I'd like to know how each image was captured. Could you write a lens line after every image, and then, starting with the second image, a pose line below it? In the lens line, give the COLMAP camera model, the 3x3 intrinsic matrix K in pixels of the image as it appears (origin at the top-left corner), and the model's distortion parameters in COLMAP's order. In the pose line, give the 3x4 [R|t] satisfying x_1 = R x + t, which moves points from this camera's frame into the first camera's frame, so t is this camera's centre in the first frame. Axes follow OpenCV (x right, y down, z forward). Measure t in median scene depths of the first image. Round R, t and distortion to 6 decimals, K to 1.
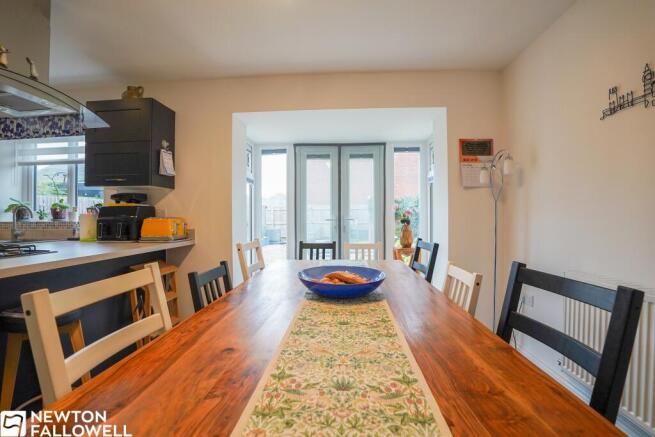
lens RADIAL K [[289.1, 0, 330.8], [0, 289.1, 214.5], [0, 0, 1]] dist [-0.044321, 0.004777]
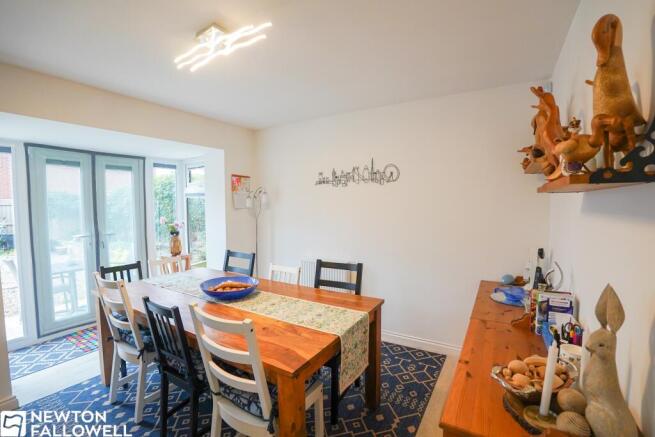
lens RADIAL K [[289.1, 0, 325.8], [0, 289.1, 219.4], [0, 0, 1]] dist [-0.044321, 0.004777]
pose [[0.489599, -0.046811, 0.870691, -0.547373], [-0.001442, 0.998513, 0.054493, -0.116720], [-0.871947, -0.027935, 0.488803, -0.099668]]
